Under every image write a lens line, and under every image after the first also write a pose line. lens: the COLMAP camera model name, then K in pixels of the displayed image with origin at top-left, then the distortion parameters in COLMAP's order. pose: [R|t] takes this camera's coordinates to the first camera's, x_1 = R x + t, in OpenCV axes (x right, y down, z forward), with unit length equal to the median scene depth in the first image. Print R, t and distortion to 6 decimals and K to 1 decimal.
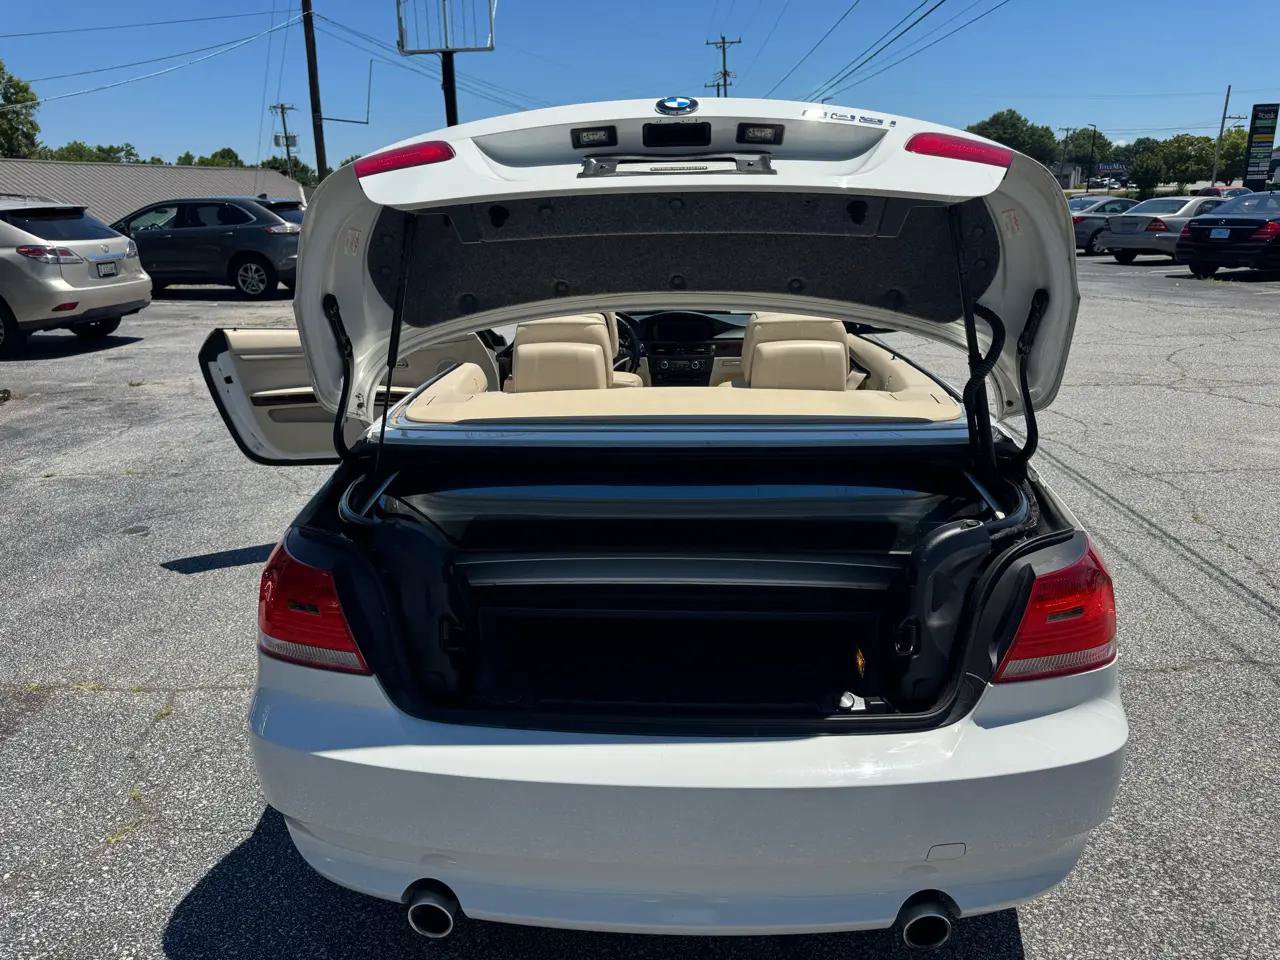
lens RADIAL K [[916.9, 0, 636.7], [0, 916.9, 481.5], [0, 0, 1]] dist [0.000614, 0.000258]
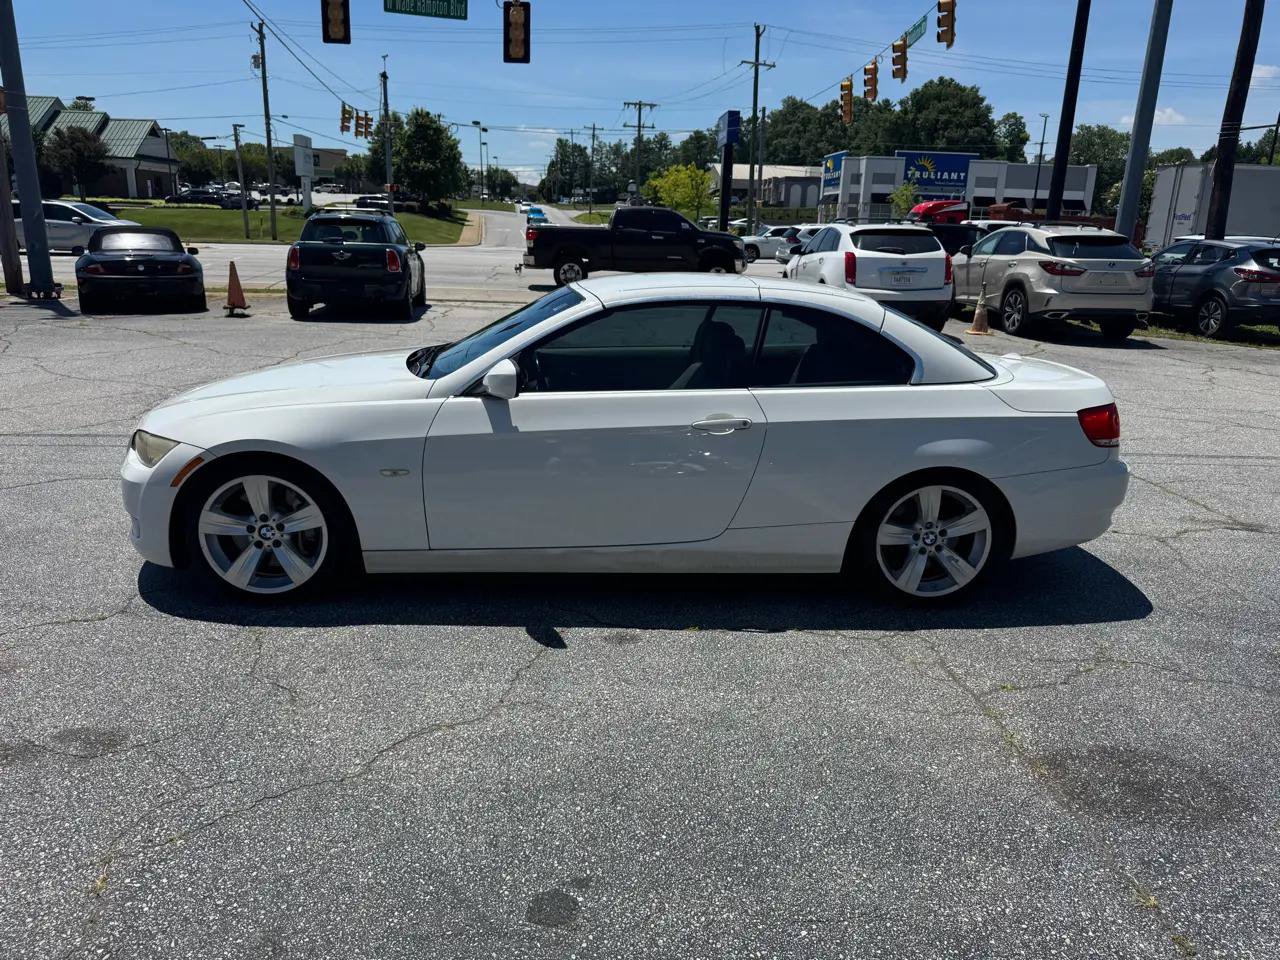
lens RADIAL K [[926.8, 0, 634.0], [0, 926.8, 465.9], [0, 0, 1]] dist [0.024225, -0.039066]
pose [[-0.133771, -0.232007, 0.963472, -0.507837], [0.254352, 0.931605, 0.259648, -0.148735], [-0.957815, 0.279795, -0.065611, 0.481126]]
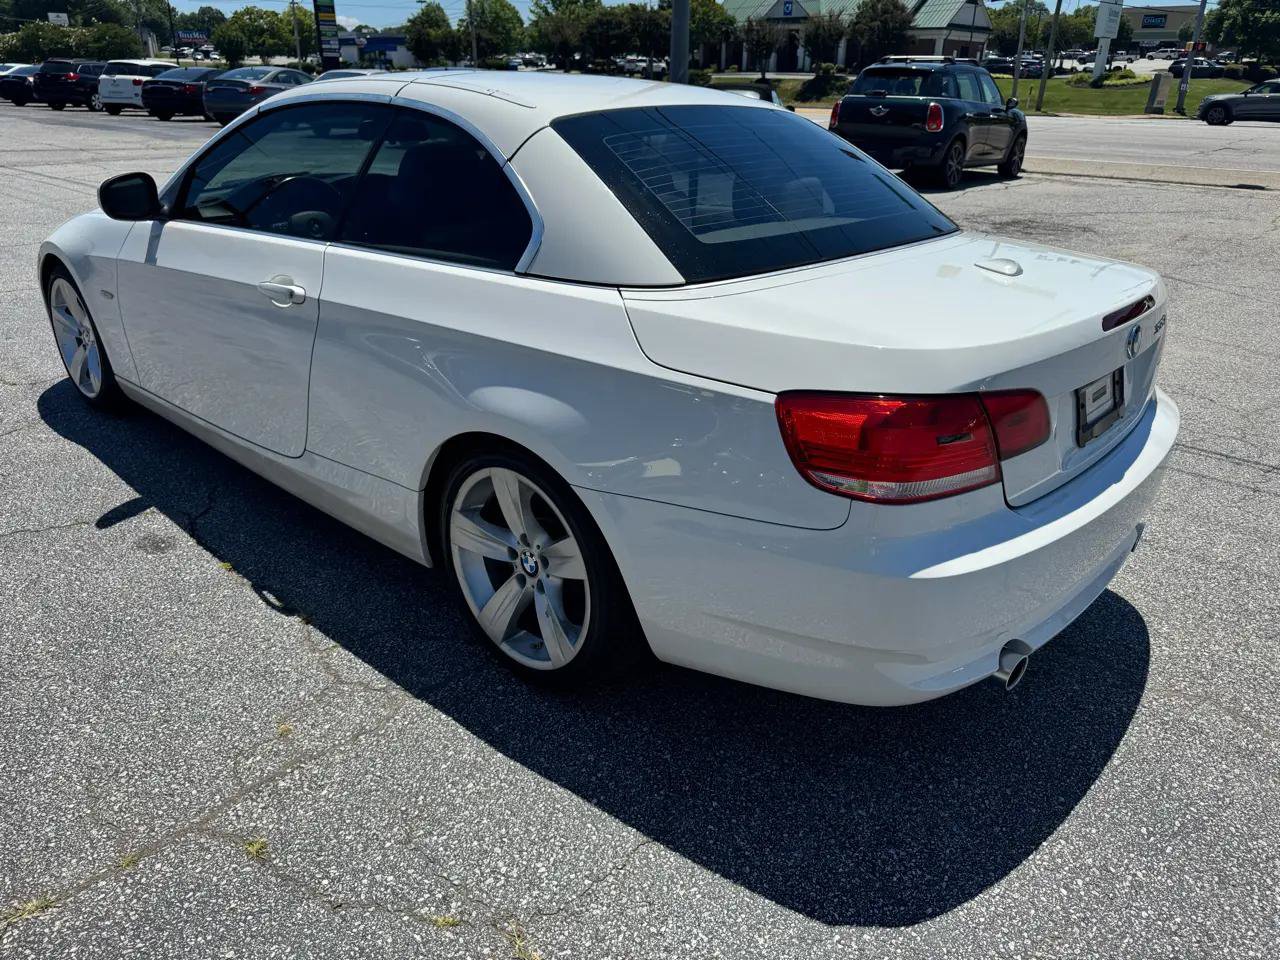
lens RADIAL K [[917.3, 0, 640.0], [0, 917.3, 480.0], [0, 0, 1]] dist [0.002946, -0.005587]
pose [[0.631011, -0.281788, 0.722787, -0.240501], [0.192053, 0.959438, 0.206382, -0.023144], [-0.751625, 0.008584, 0.659535, 0.125395]]
